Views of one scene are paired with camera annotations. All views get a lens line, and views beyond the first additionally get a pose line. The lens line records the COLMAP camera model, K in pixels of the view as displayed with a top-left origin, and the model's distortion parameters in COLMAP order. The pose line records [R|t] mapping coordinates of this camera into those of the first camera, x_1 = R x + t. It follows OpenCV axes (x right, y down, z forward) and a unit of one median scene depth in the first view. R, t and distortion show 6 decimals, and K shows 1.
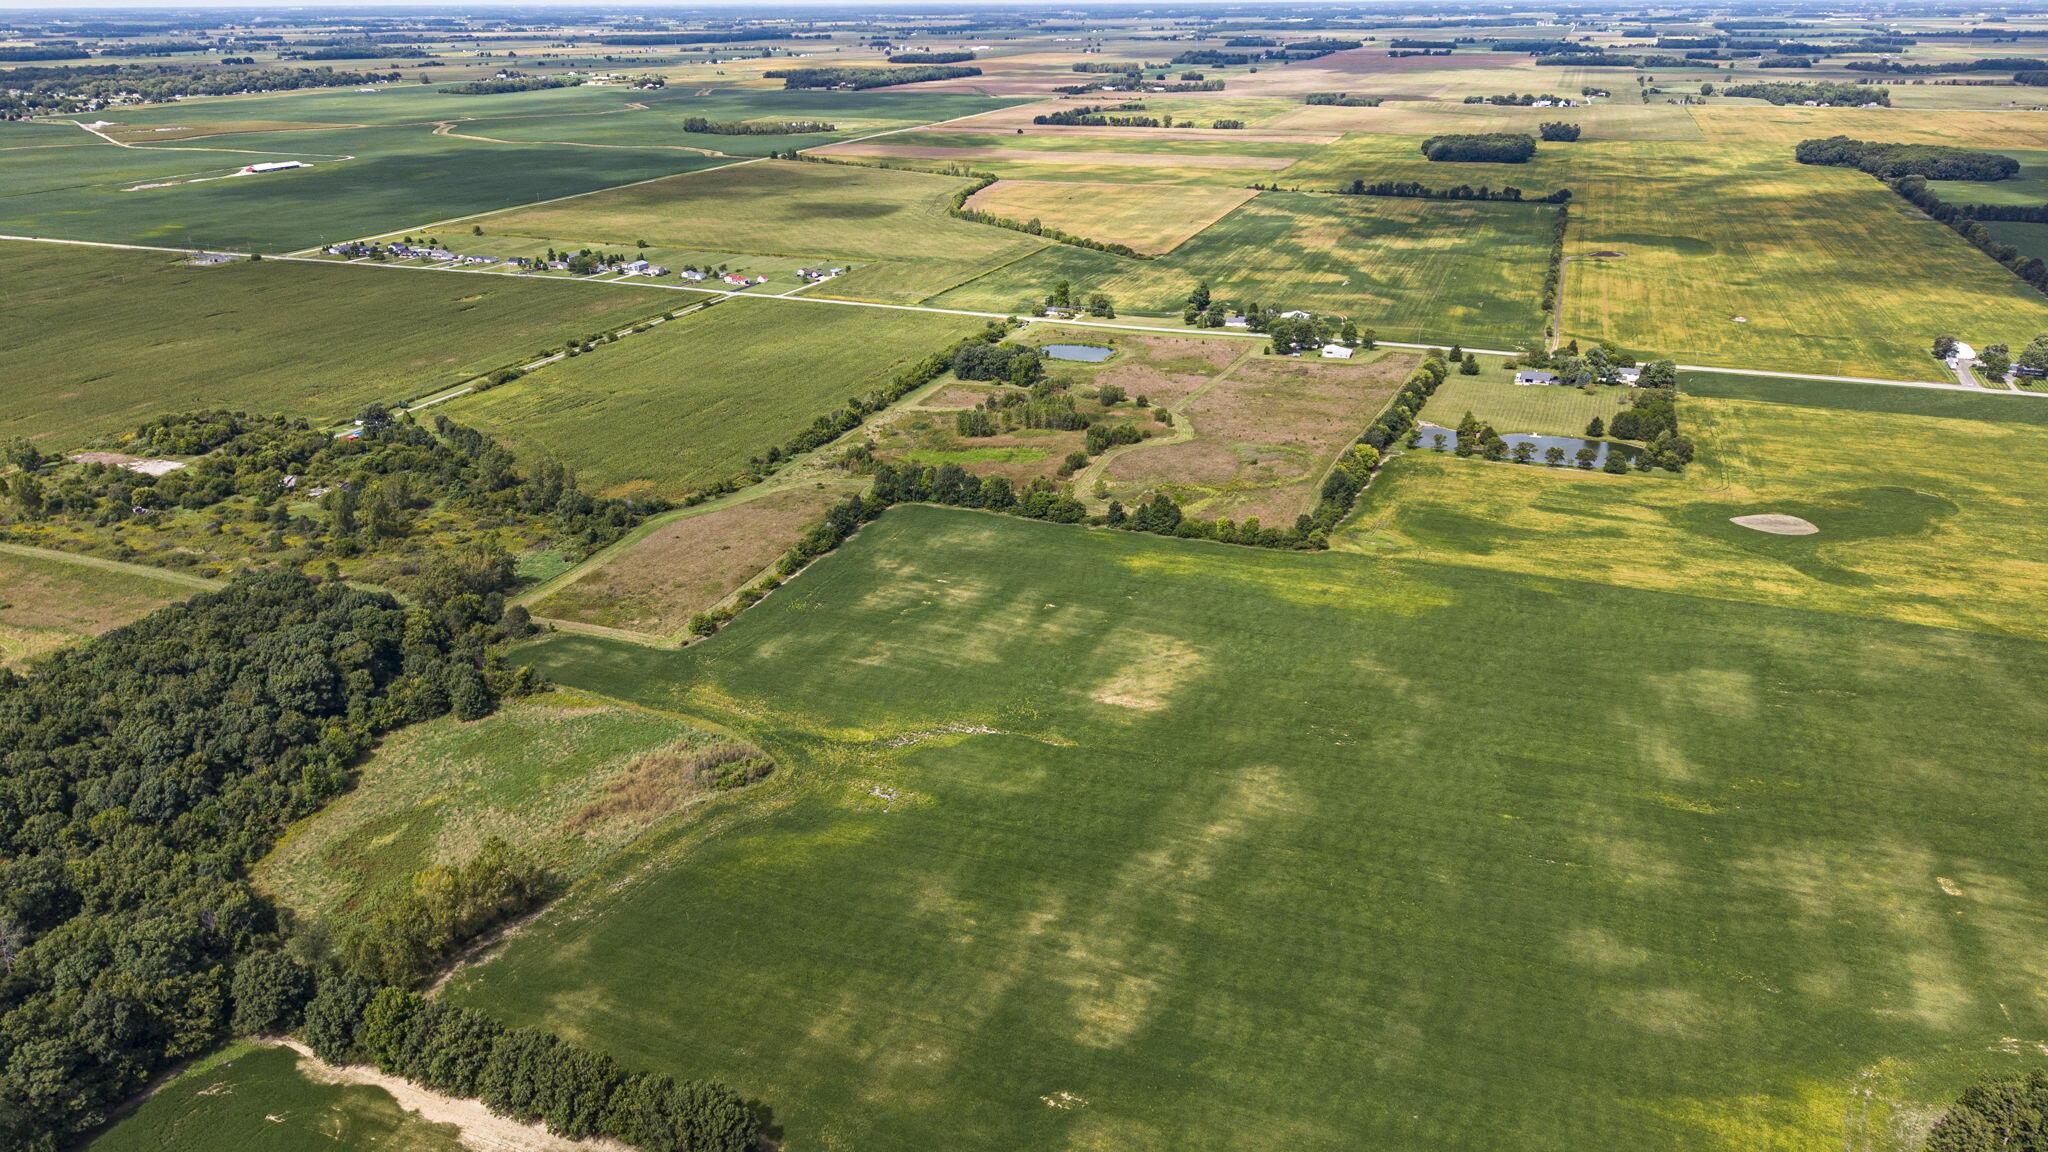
lens RADIAL K [[1341.6, 0, 1024.0], [0, 1341.6, 576.0], [0, 0, 1]] dist [0.063174, -0.070322]
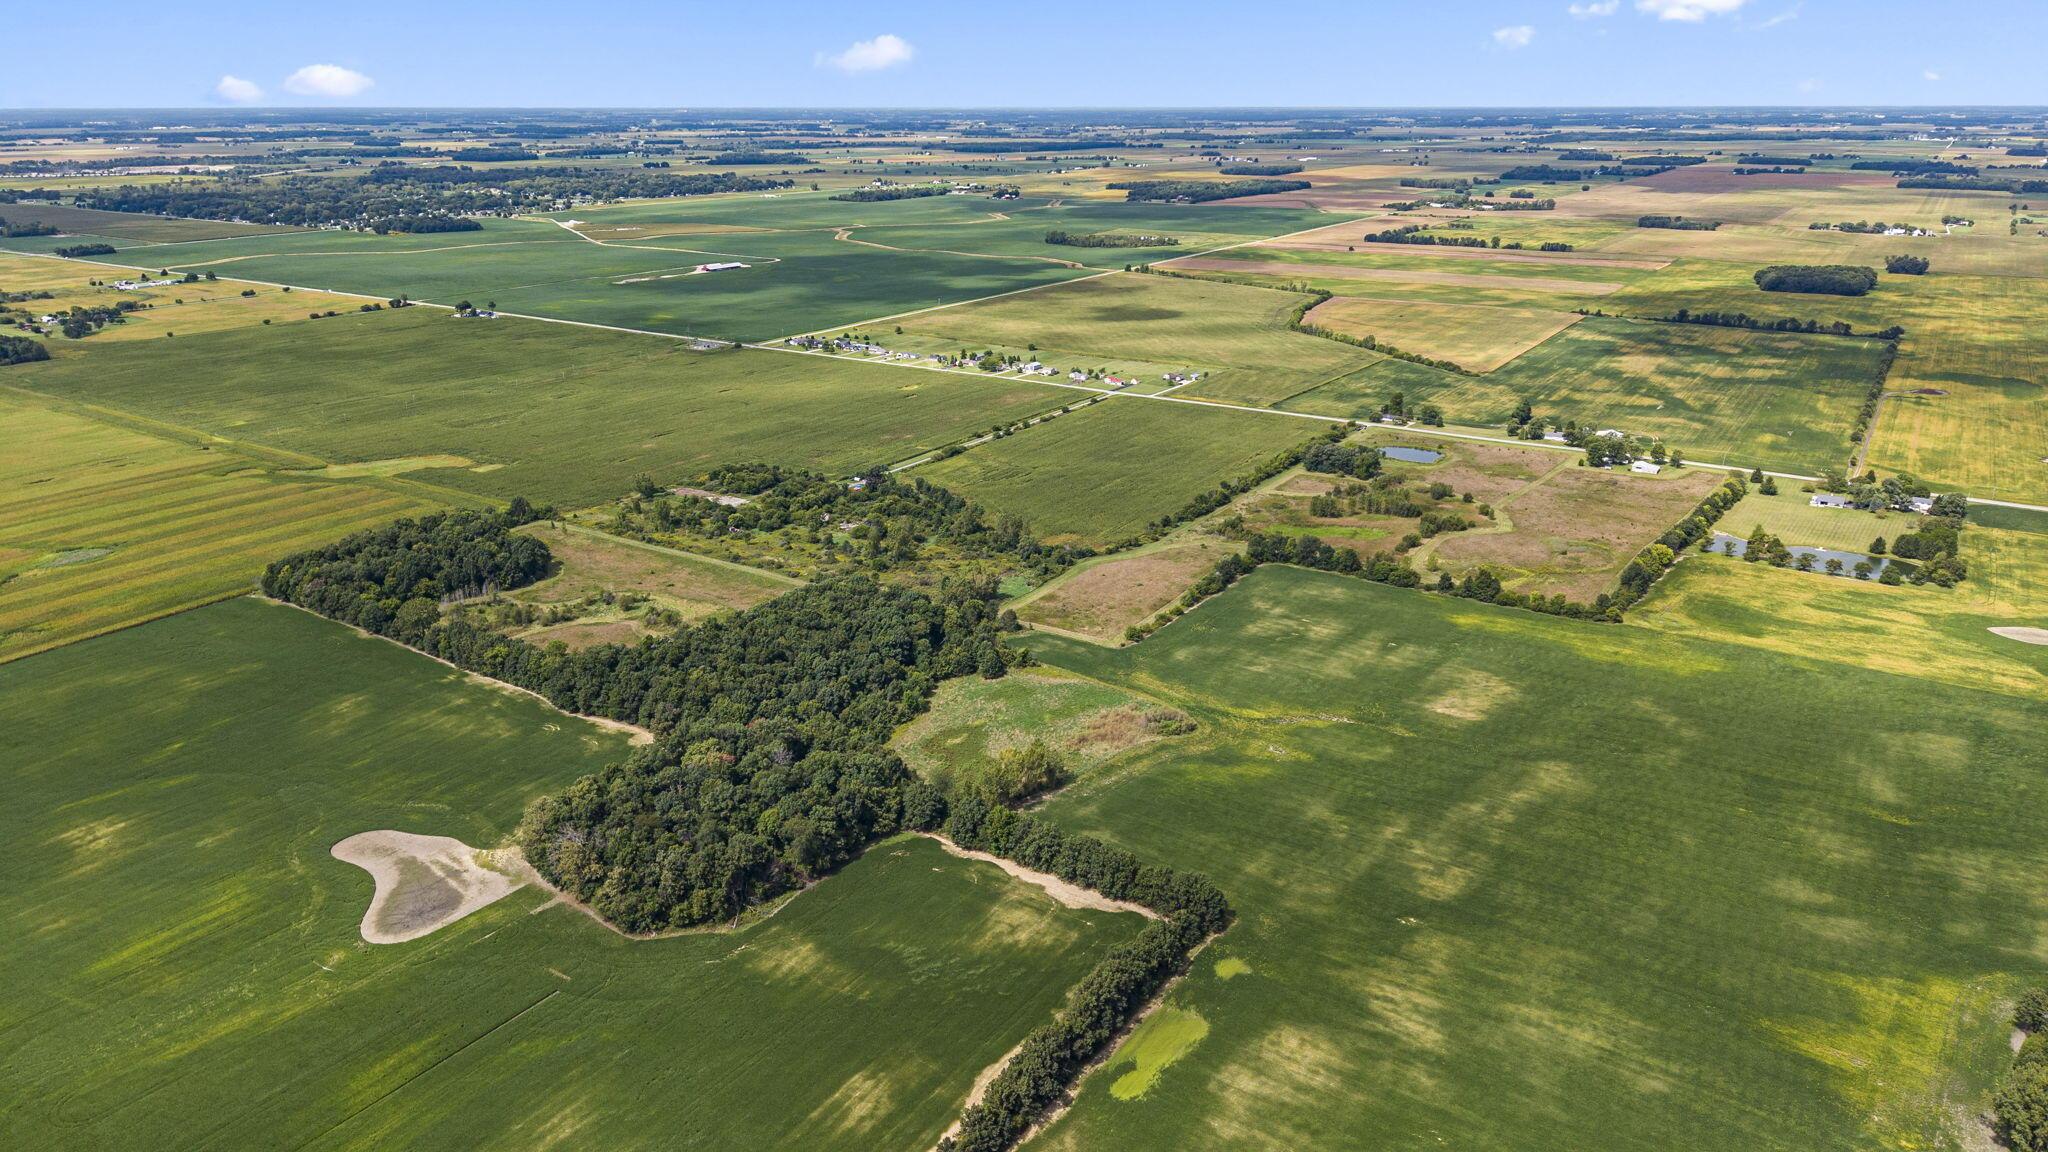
lens RADIAL K [[1336.9, 0, 1040.7], [0, 1336.9, 575.2], [0, 0, 1]] dist [0.045881, -0.043699]
pose [[0.977297, 0.074796, -0.198231, -0.046998], [-0.087812, 0.994465, -0.057690, 0.046650], [0.192819, 0.073787, 0.978456, -0.275960]]
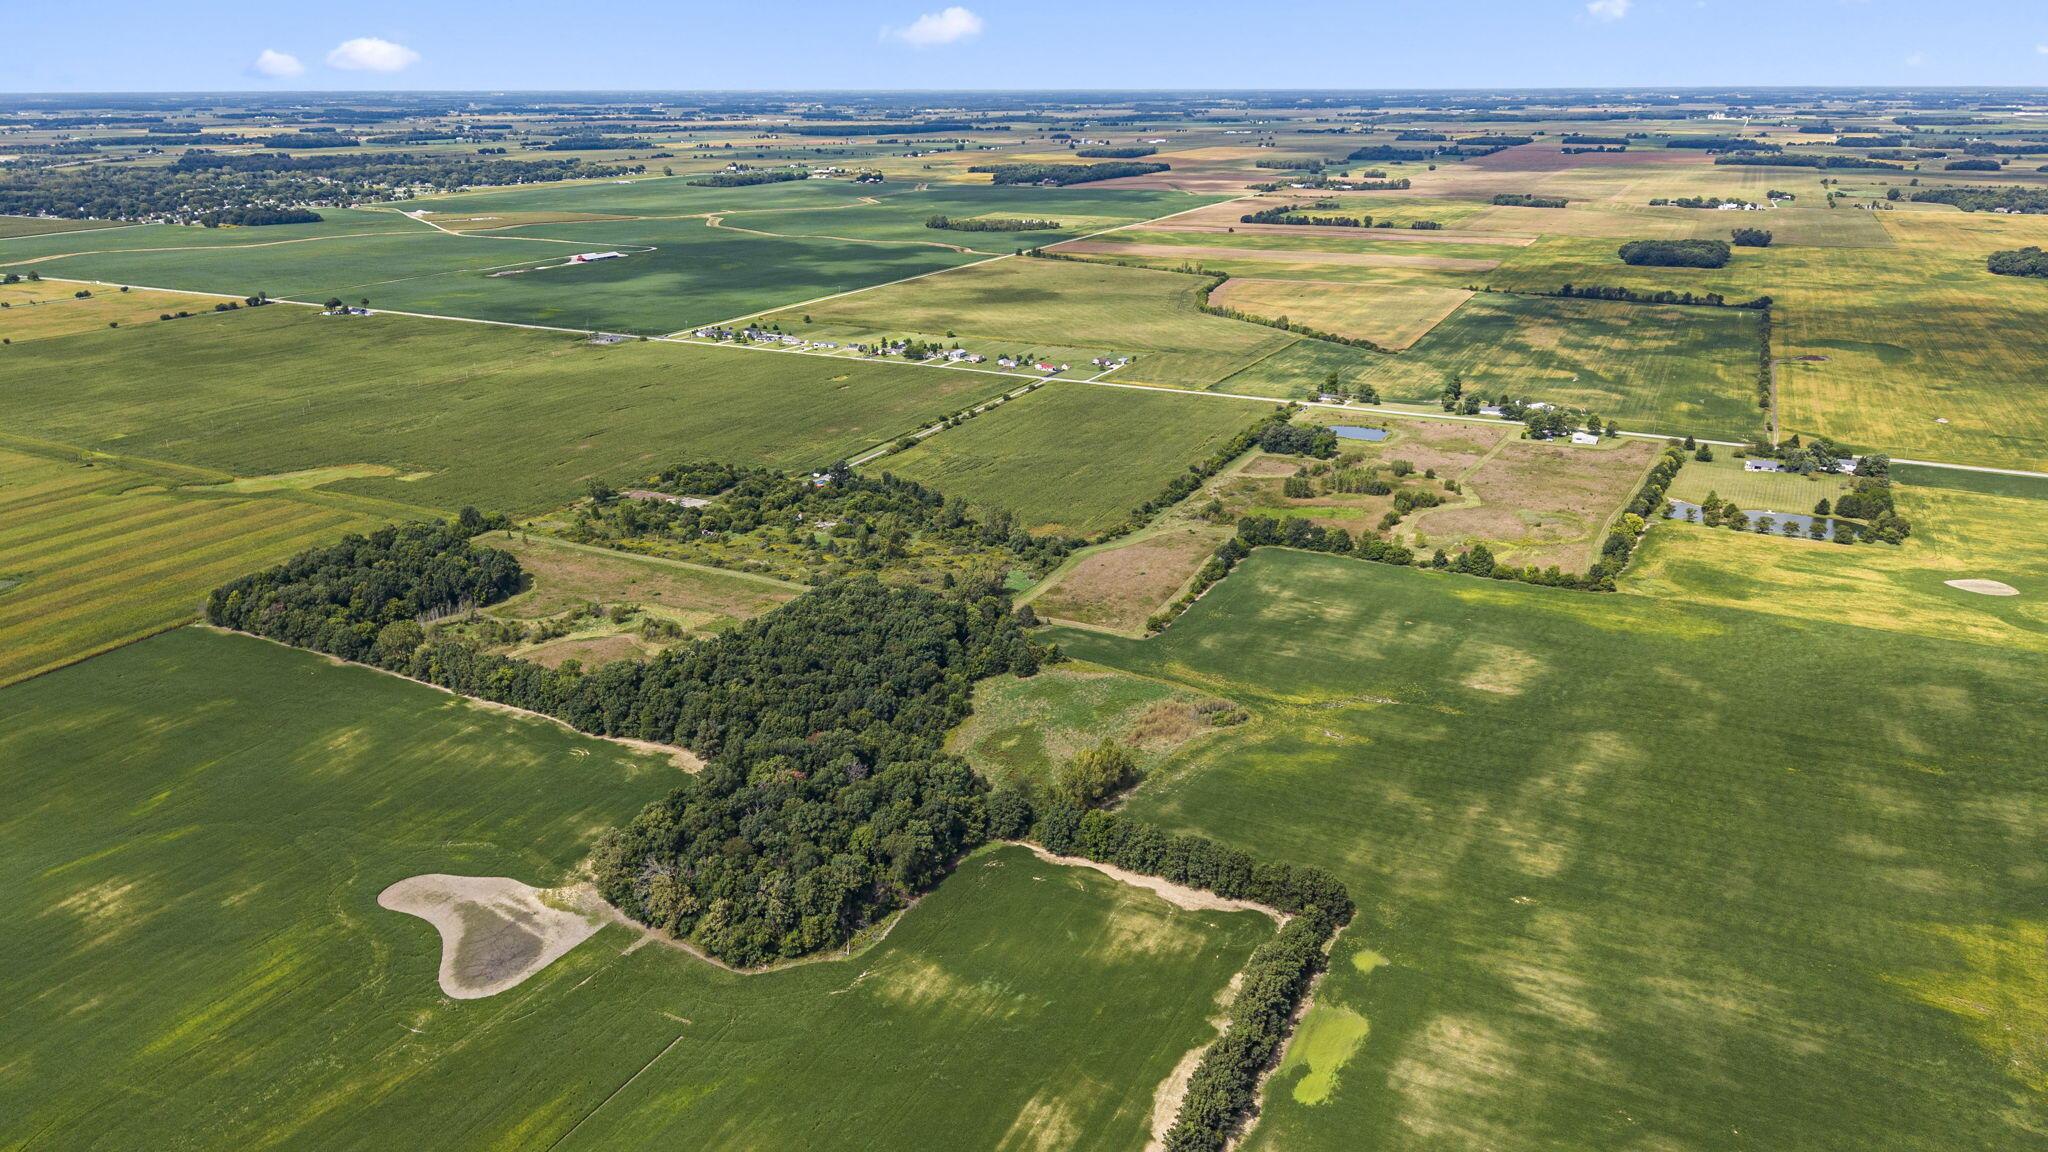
lens RADIAL K [[1336.9, 0, 1040.7], [0, 1336.9, 575.2], [0, 0, 1]] dist [0.045881, -0.043699]
pose [[0.995134, 0.036252, -0.091614, -0.169914], [-0.041245, 0.997732, -0.053204, 0.046632], [0.089477, 0.056724, 0.994372, -0.273573]]
